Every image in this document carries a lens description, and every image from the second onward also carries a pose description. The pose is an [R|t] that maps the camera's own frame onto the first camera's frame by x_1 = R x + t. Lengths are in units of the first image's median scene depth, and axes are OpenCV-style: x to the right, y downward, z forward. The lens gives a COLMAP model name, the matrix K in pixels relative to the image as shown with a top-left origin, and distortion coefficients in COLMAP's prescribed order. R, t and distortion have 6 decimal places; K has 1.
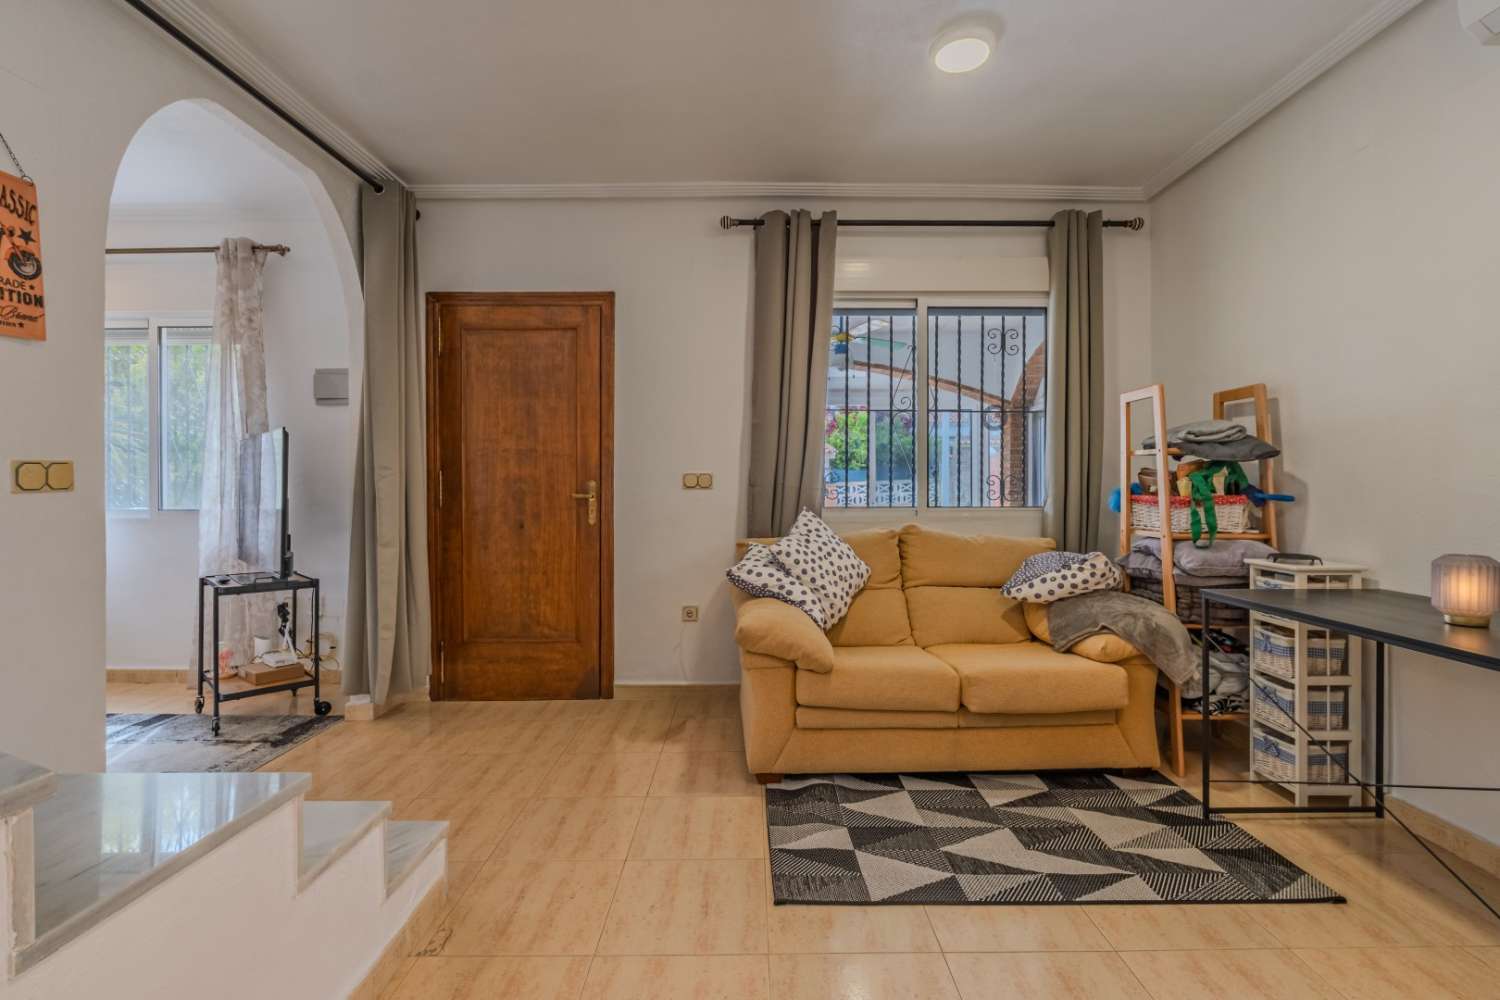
lens RADIAL K [[700.8, 0, 768.5], [0, 700.8, 489.3], [0, 0, 1]] dist [-0.013508, 0.001036]
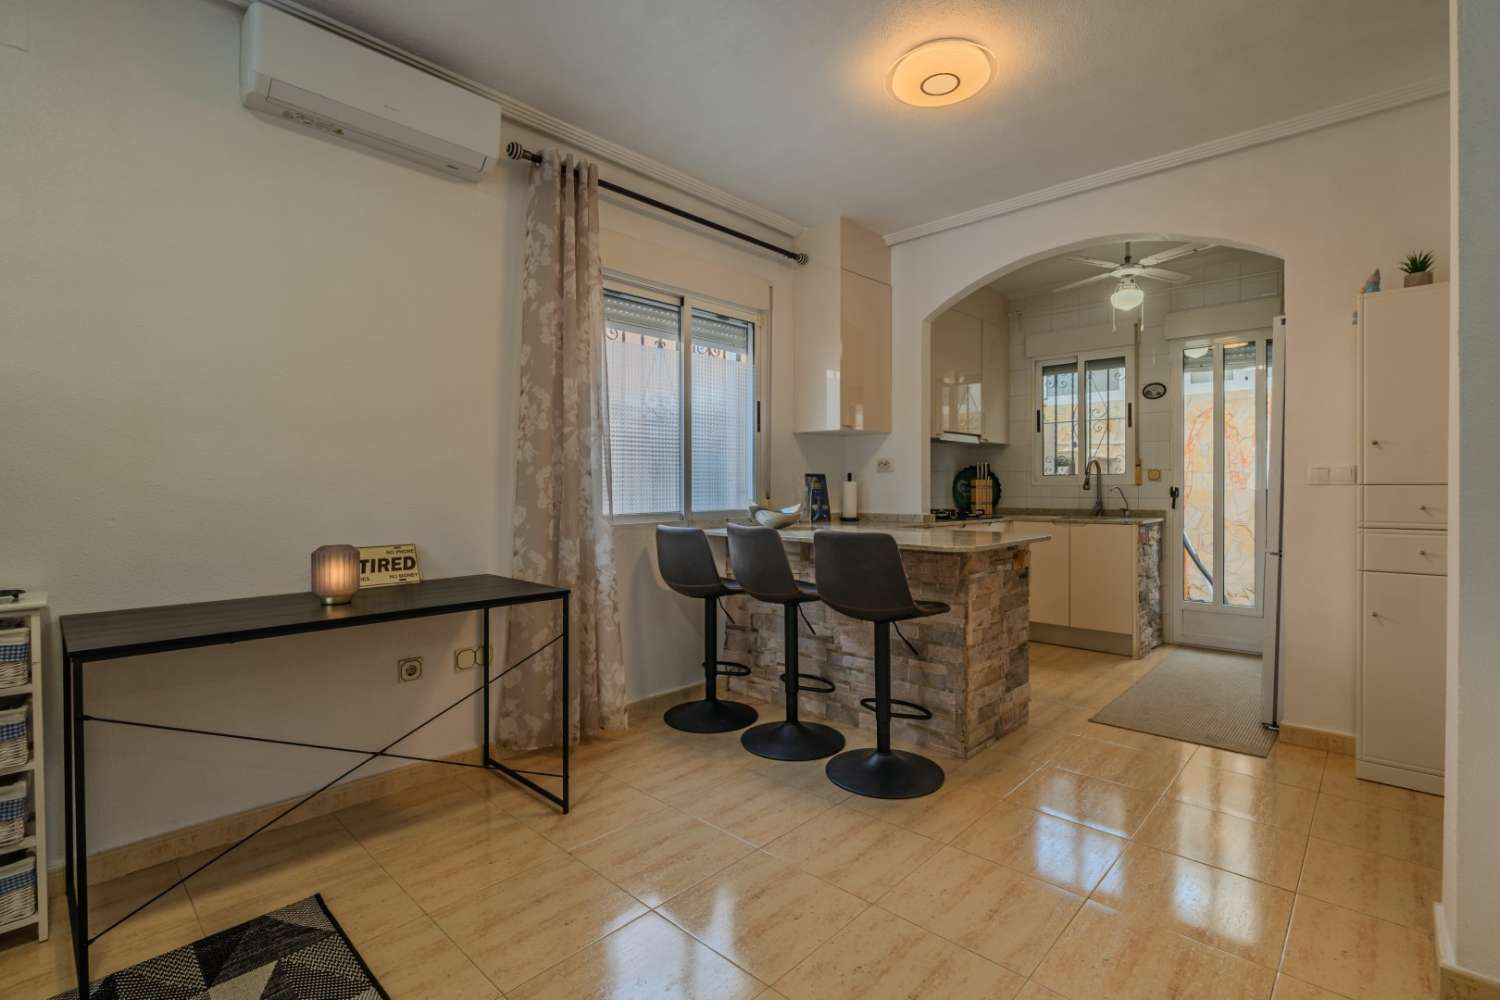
lens RADIAL K [[700.8, 0, 758.9], [0, 700.8, 493.4], [0, 0, 1]] dist [-0.013508, 0.001036]
pose [[-0.720997, -0.003943, 0.692927, -0.201620], [0.007360, 0.999884, 0.013348, -0.003279], [-0.692899, 0.014724, -0.720884, 0.761929]]
